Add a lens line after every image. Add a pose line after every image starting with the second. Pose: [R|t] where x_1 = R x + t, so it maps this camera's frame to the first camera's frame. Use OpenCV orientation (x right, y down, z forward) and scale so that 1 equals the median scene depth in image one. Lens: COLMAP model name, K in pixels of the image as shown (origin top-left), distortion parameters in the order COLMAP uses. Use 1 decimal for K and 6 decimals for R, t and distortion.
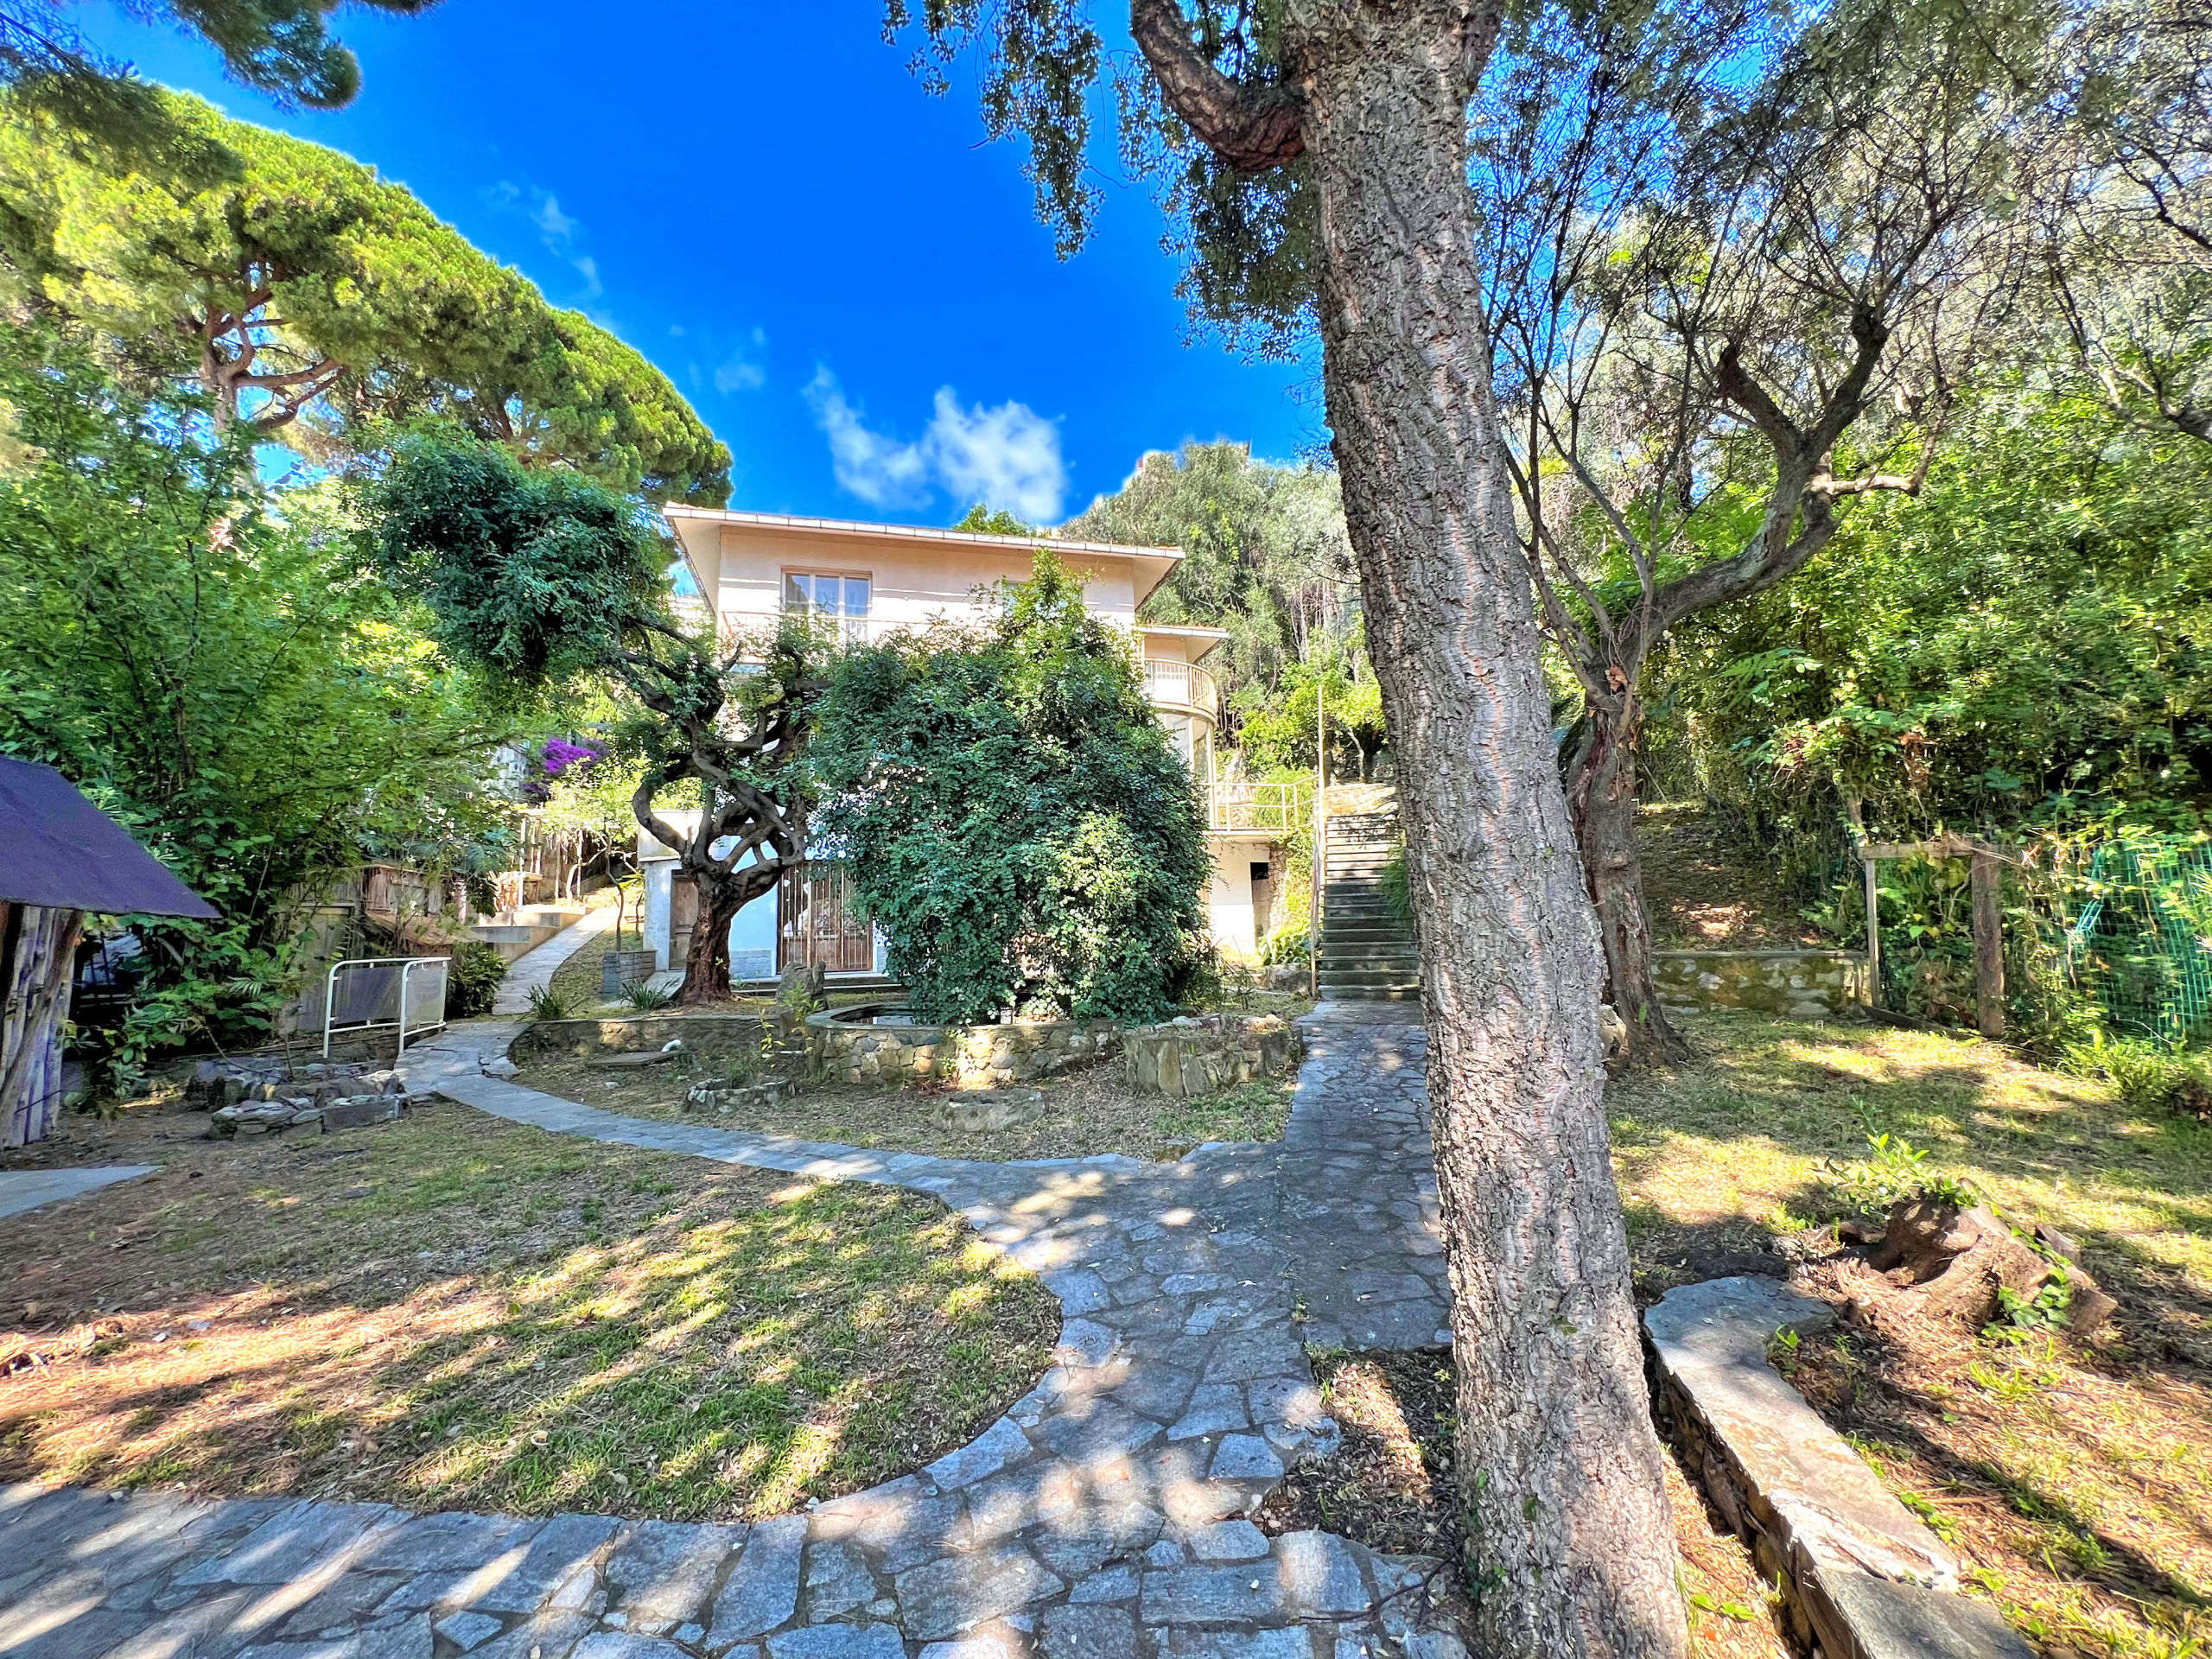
lens RADIAL K [[879.1, 0, 1104.9], [0, 879.1, 822.3], [0, 0, 1]] dist [-0.001042, 0.000120]
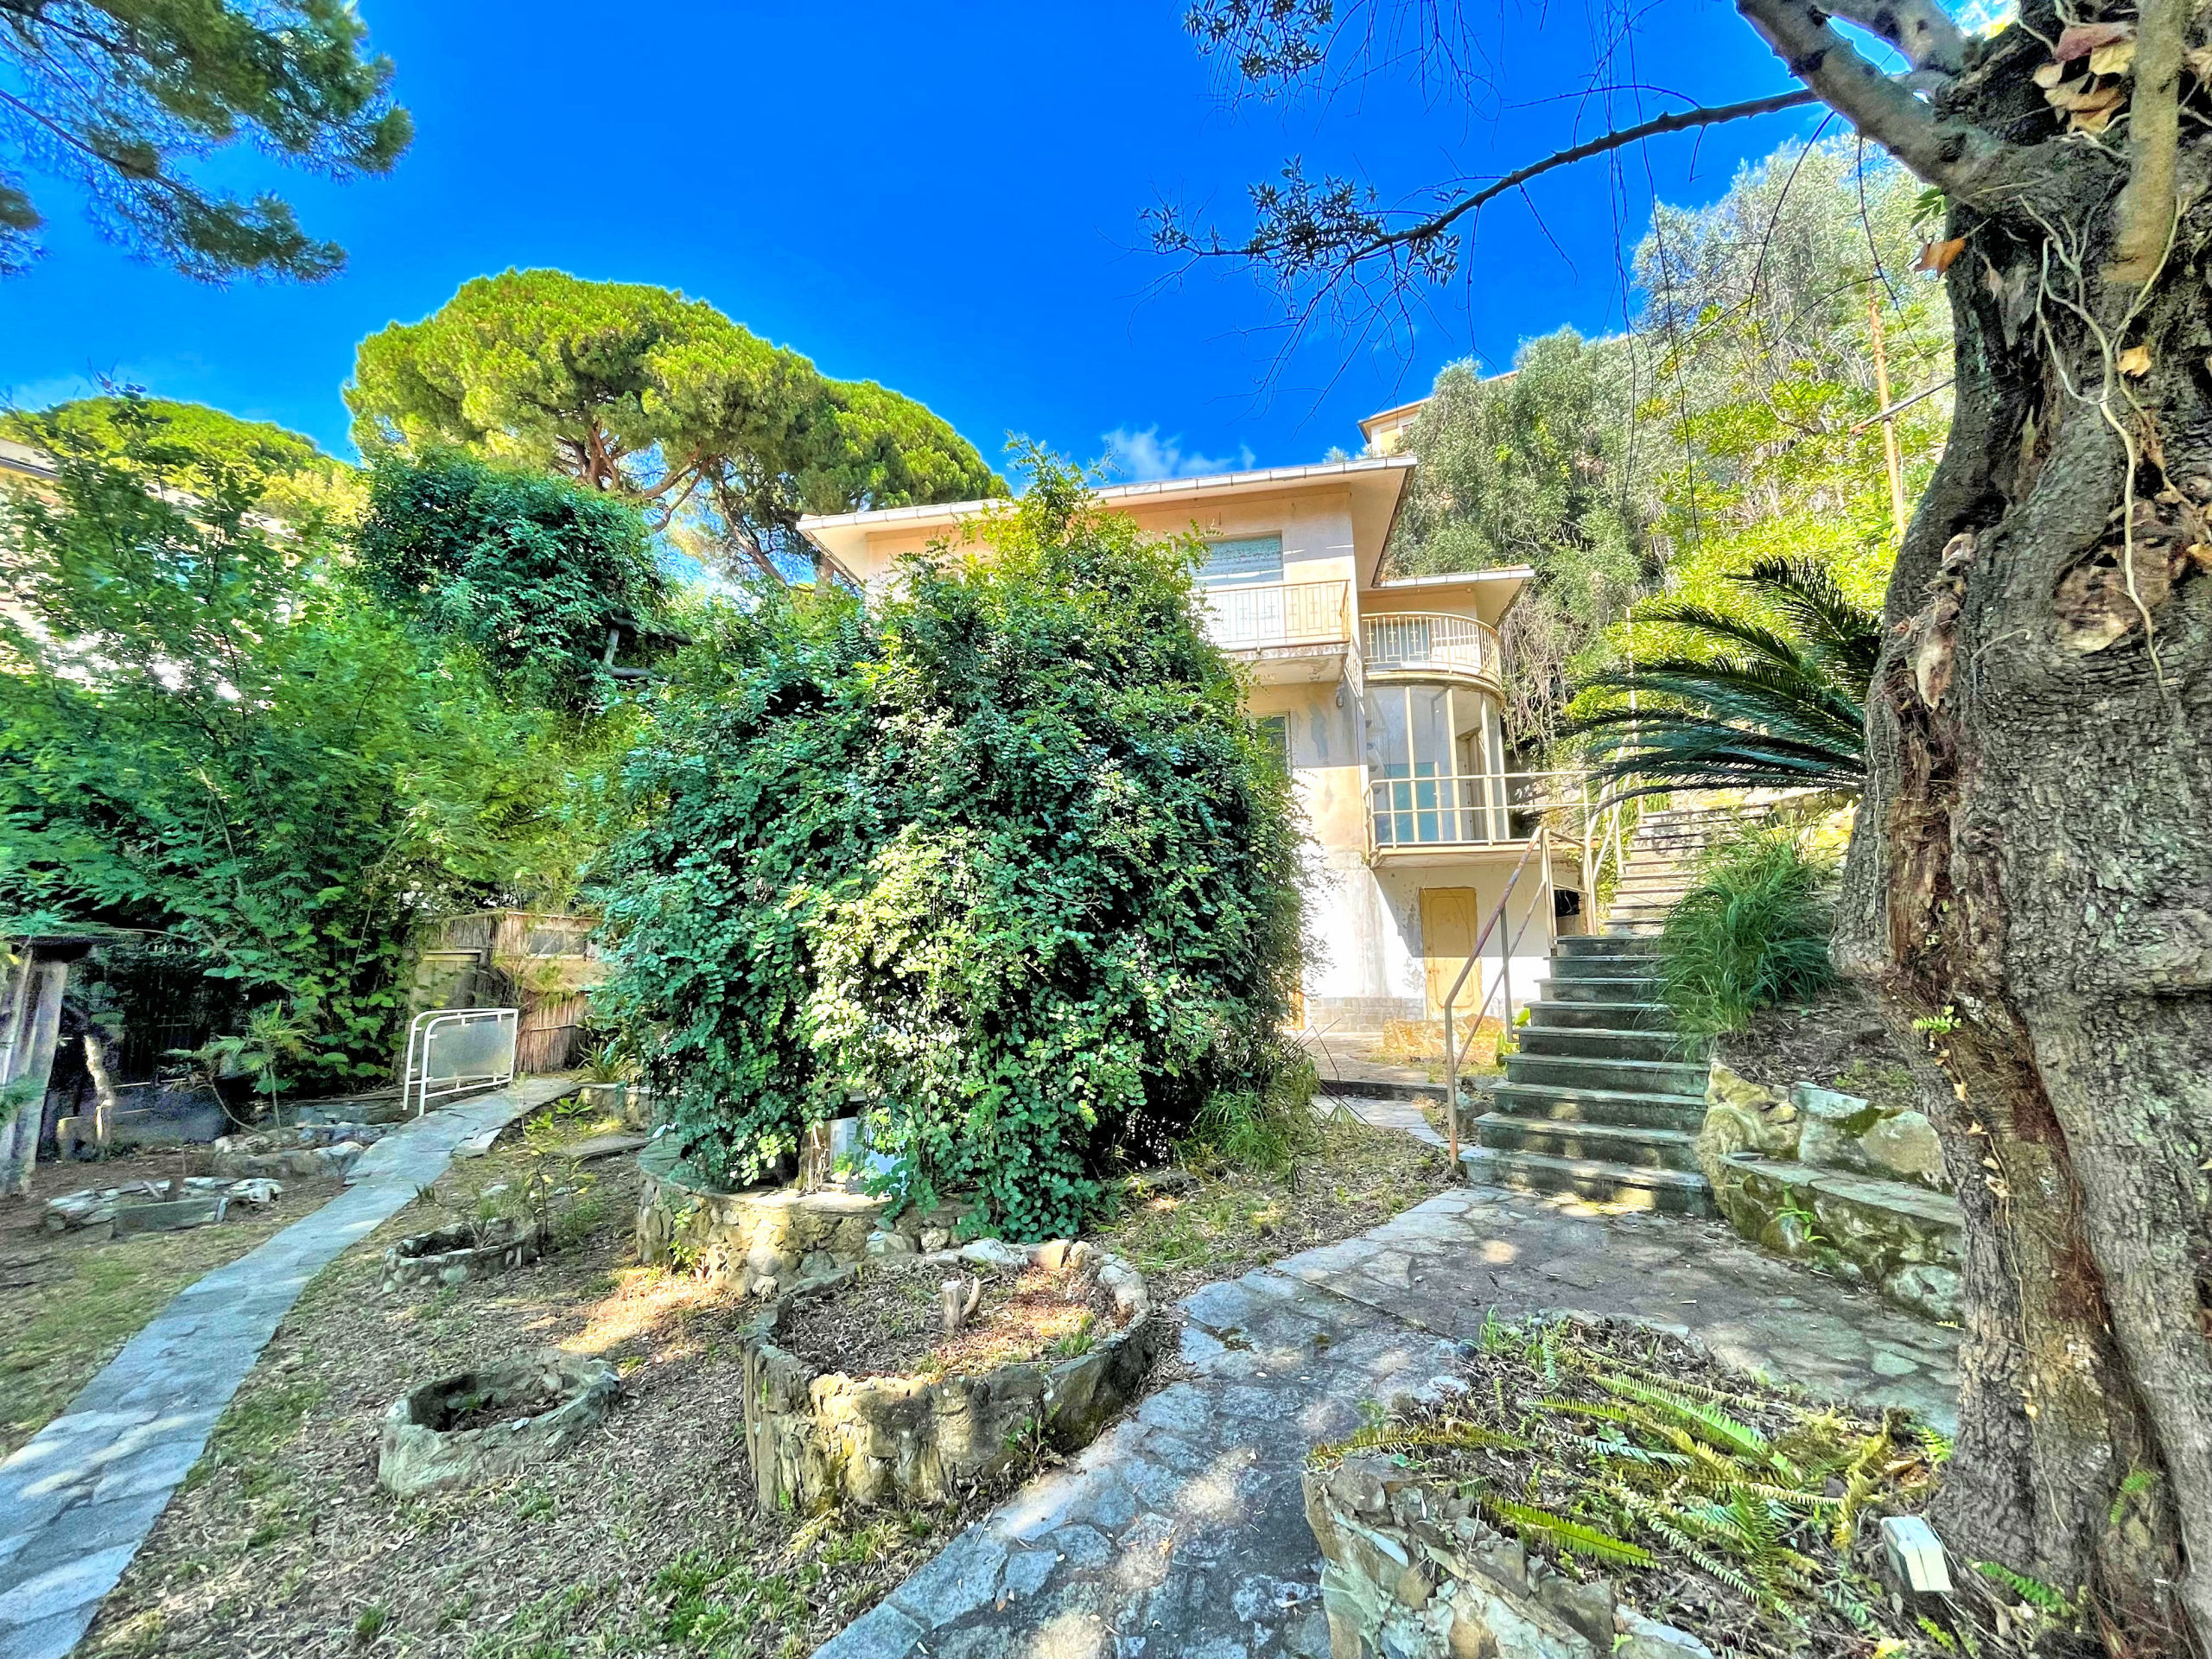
lens RADIAL K [[890.3, 0, 1106.9], [0, 890.3, 832.2], [0, 0, 1]] dist [-0.000148, 0.000297]
pose [[0.907285, -0.045731, -0.418023, 0.236841], [0.041630, 0.998954, -0.018930, 0.004229], [0.418452, -0.000227, 0.908239, 0.353480]]
